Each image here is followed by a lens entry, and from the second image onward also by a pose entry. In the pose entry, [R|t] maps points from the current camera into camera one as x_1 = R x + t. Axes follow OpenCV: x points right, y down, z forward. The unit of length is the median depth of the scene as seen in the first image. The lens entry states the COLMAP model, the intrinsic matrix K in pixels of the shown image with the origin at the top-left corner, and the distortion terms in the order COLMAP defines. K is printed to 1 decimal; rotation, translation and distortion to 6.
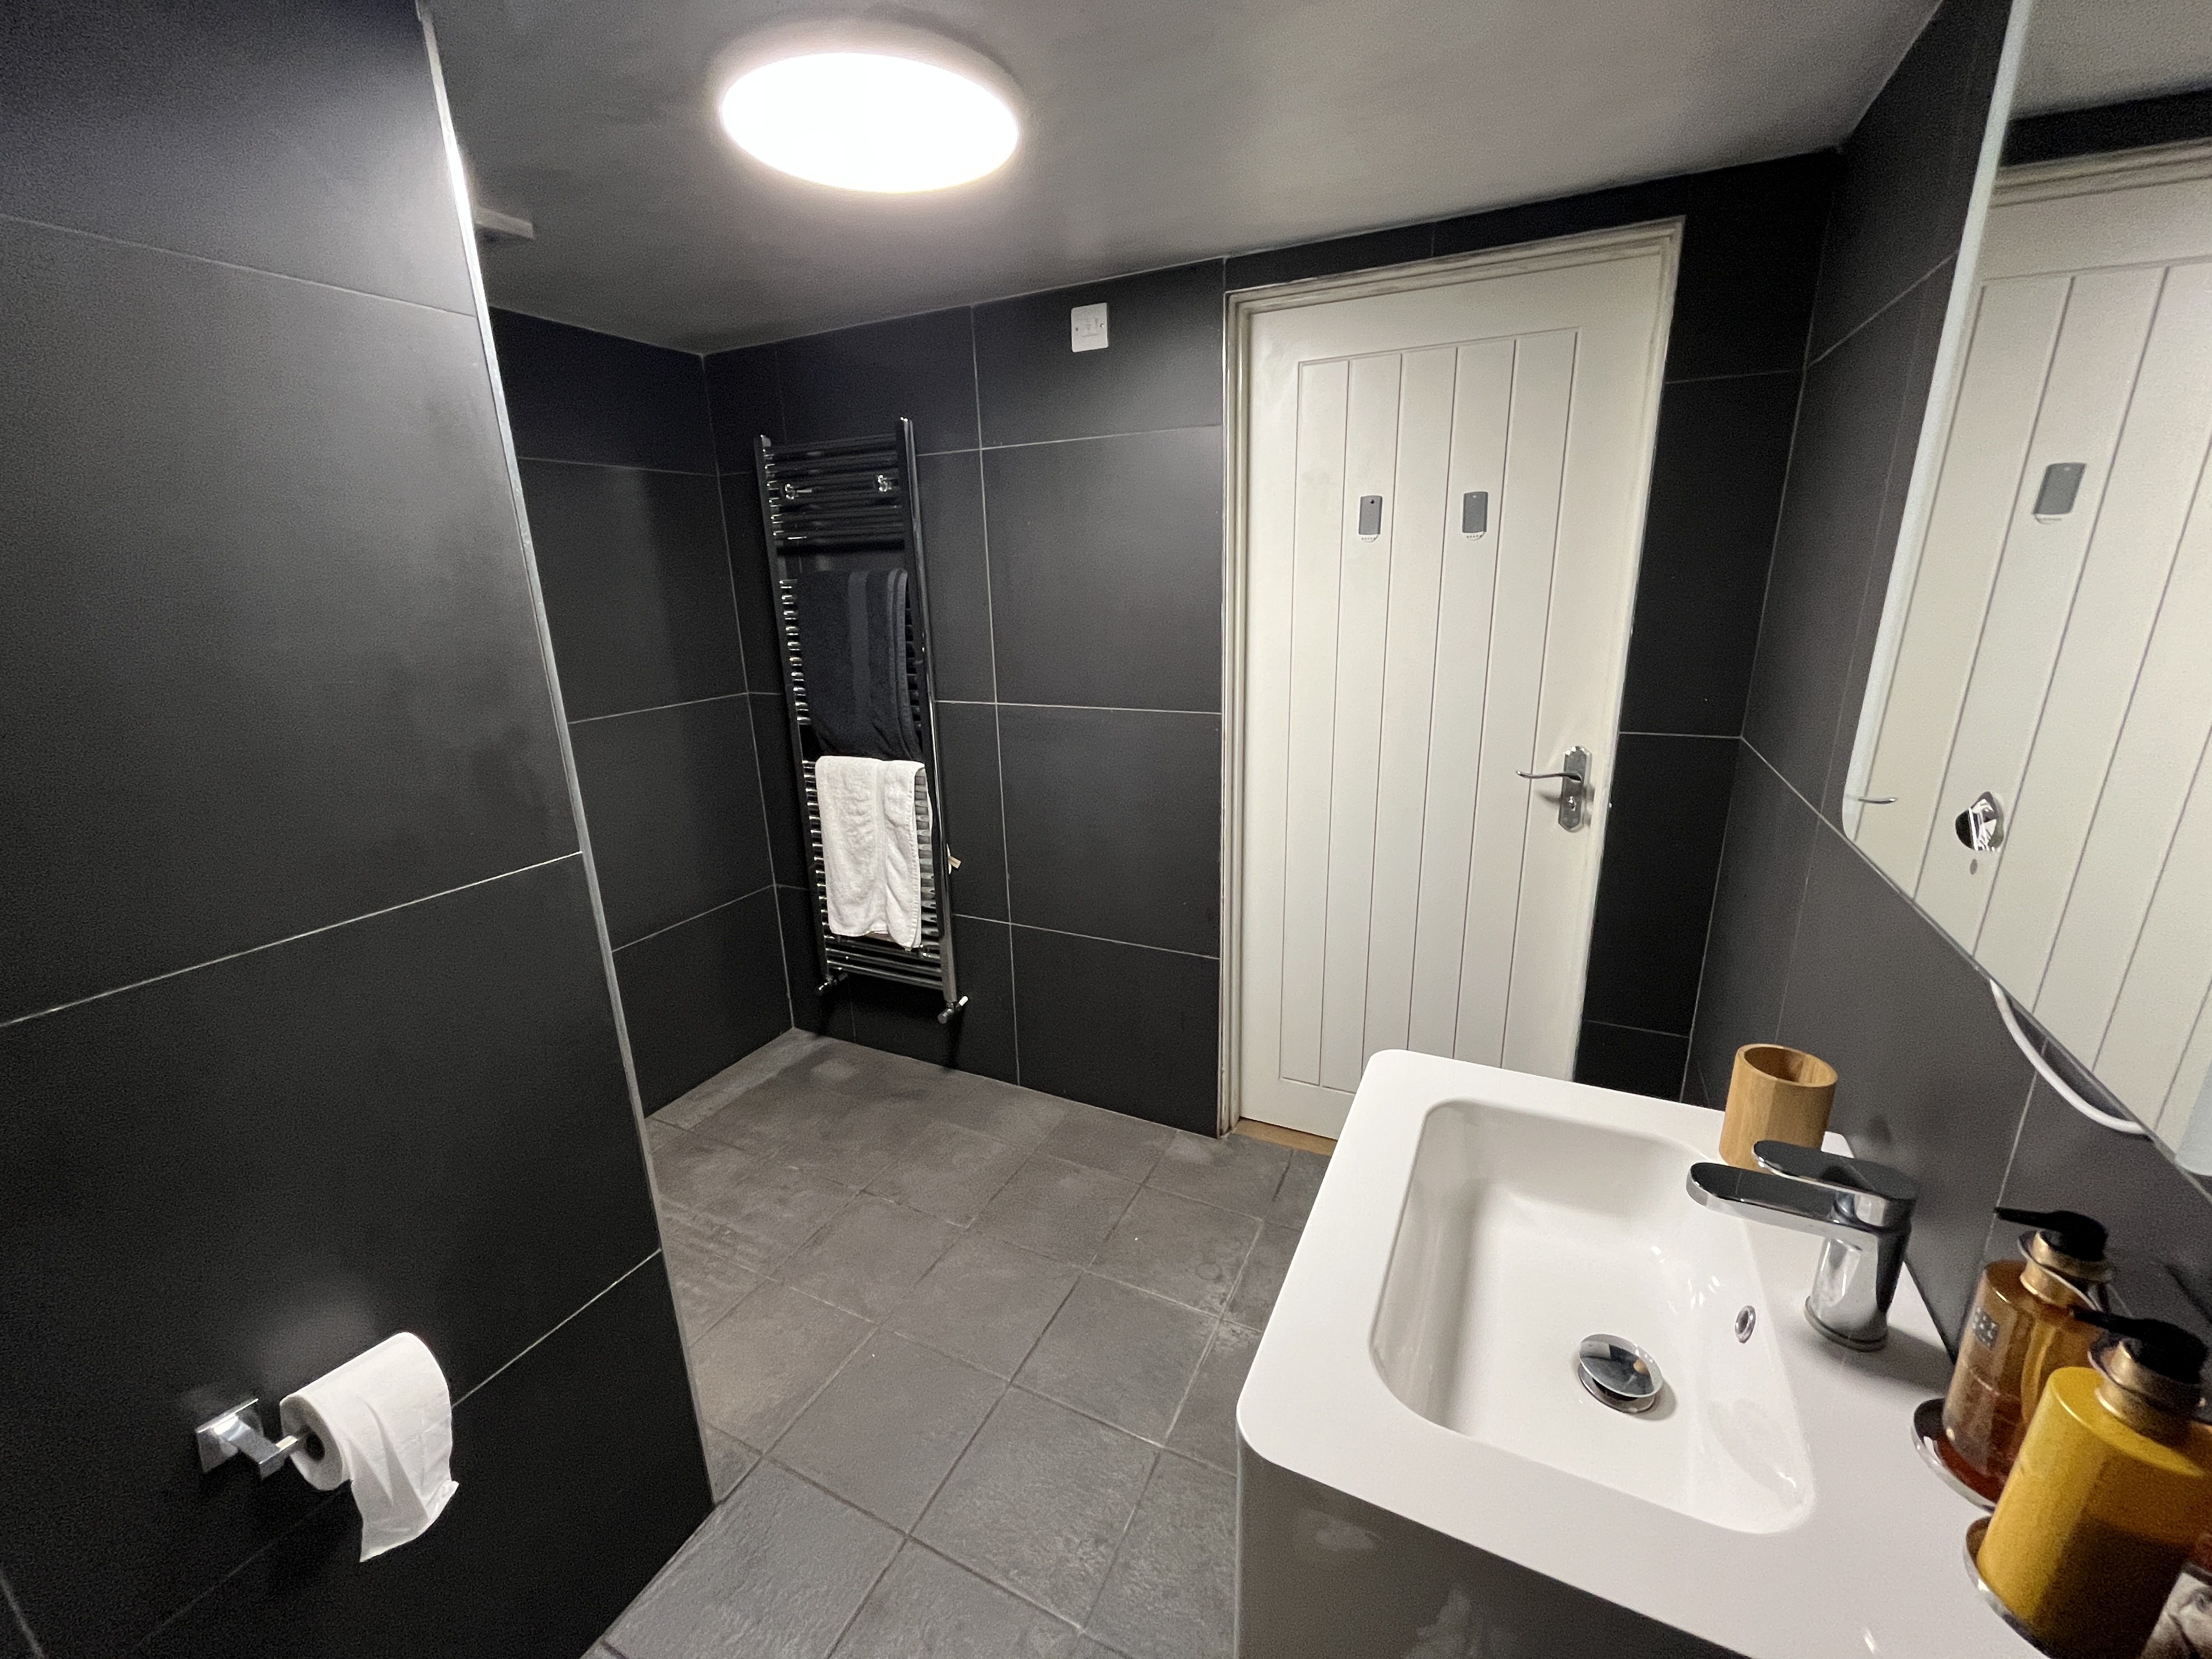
lens RADIAL K [[900.4, 0, 1105.7], [0, 900.4, 828.1], [0, 0, 1]] dist [-0.002655, 0.000102]
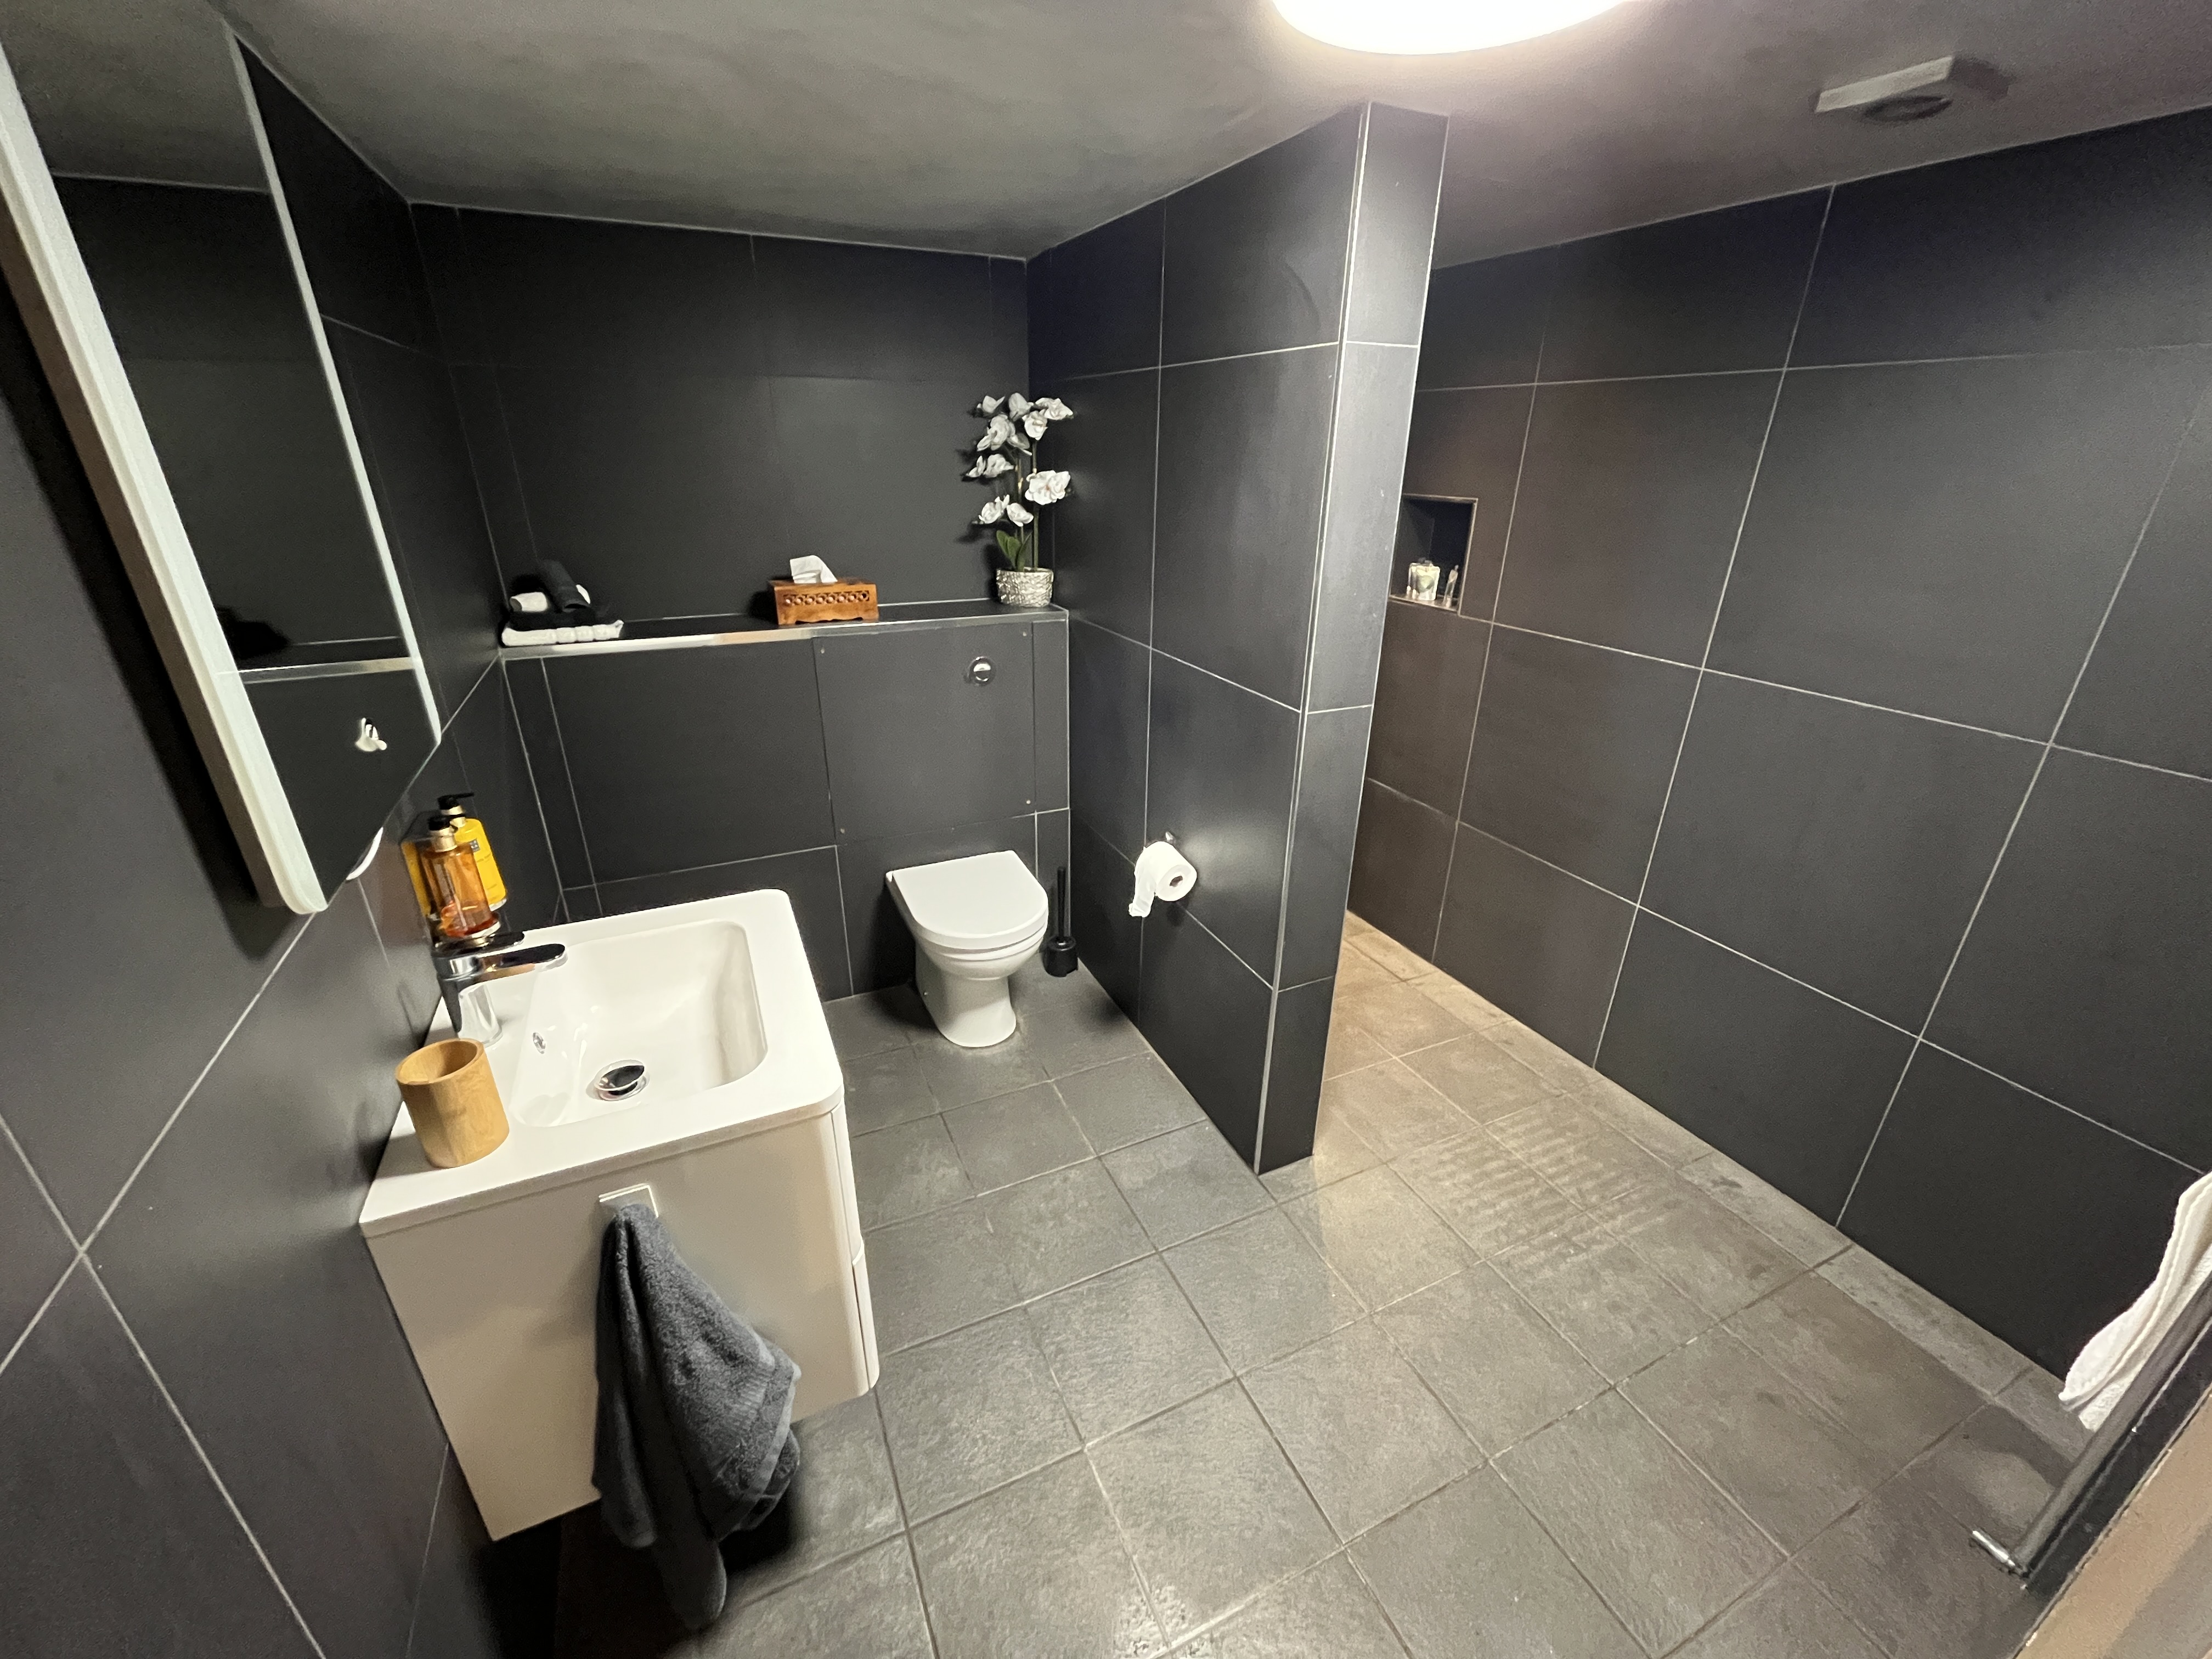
lens RADIAL K [[900.4, 0, 1105.7], [0, 900.4, 828.1], [0, 0, 1]] dist [-0.002655, 0.000102]
pose [[-0.621229, 0.337635, -0.707161, 0.410832], [-0.209236, 0.798186, 0.564906, -0.343253], [0.755178, 0.498900, -0.425211, 0.857082]]
